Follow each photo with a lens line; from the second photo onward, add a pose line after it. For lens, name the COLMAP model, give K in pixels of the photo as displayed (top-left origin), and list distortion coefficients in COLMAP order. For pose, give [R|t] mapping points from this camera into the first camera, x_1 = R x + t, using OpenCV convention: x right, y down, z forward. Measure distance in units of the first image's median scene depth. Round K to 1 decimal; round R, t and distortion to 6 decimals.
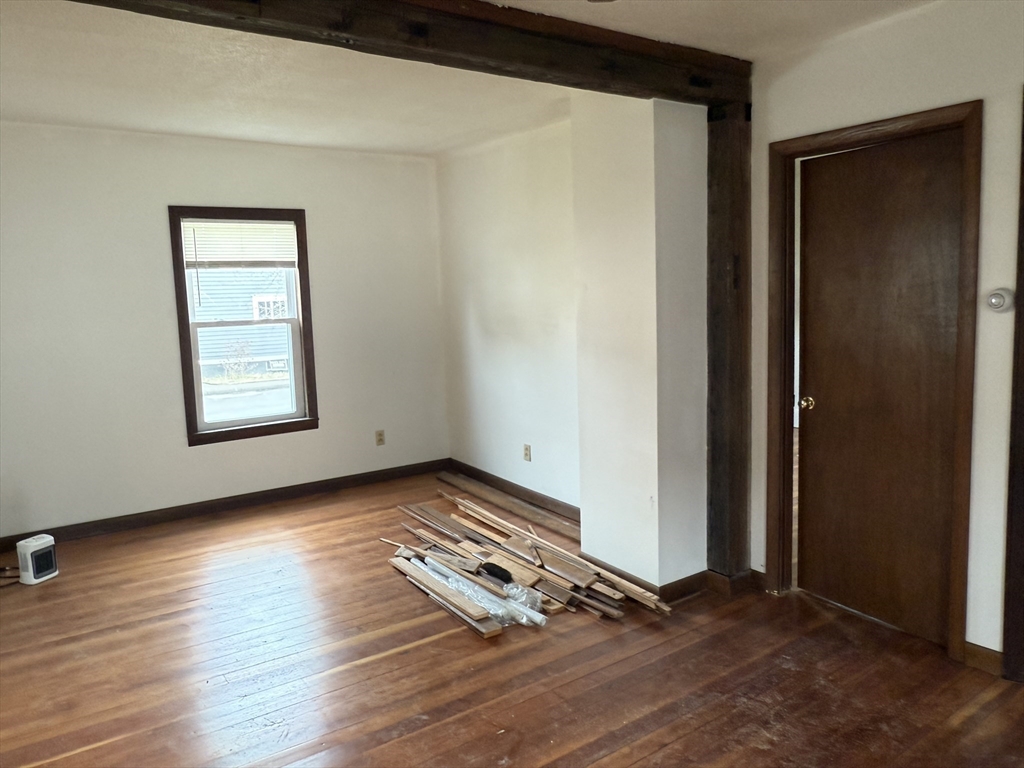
lens RADIAL K [[730.4, 0, 512.0], [0, 730.4, 384.0], [0, 0, 1]] dist [-0.000676, -0.000319]
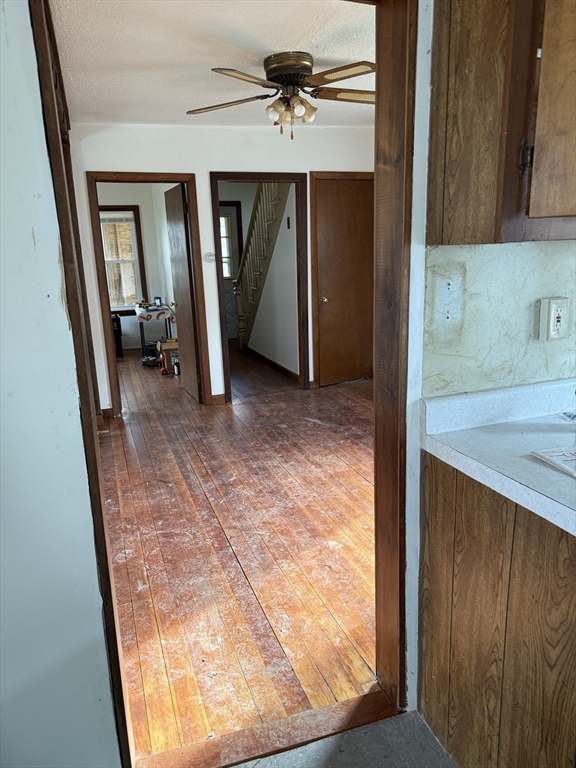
lens RADIAL K [[534.5, 0, 288.9], [0, 534.5, 397.2], [0, 0, 1]] dist [0.032799, -0.003121]
pose [[0.284235, -0.235060, 0.929493, -1.090983], [0.135950, 0.969565, 0.203621, 0.015771], [-0.949067, 0.068488, 0.307541, 0.179417]]
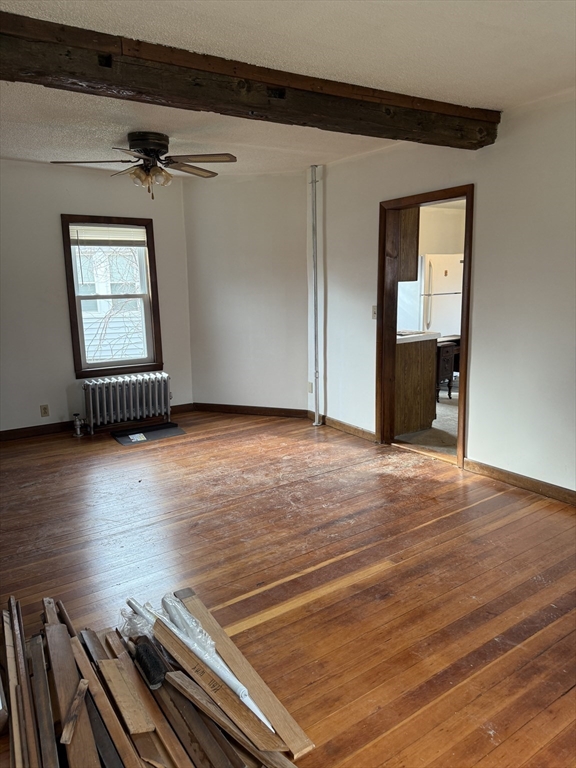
lens RADIAL K [[534.5, 0, 288.9], [0, 534.5, 397.2], [0, 0, 1]] dist [0.032799, -0.003121]
pose [[-0.997350, 0.055339, 0.047237, -0.285035], [0.067505, 0.946025, 0.316985, -0.208474], [-0.027146, 0.319333, -0.947254, 1.963924]]
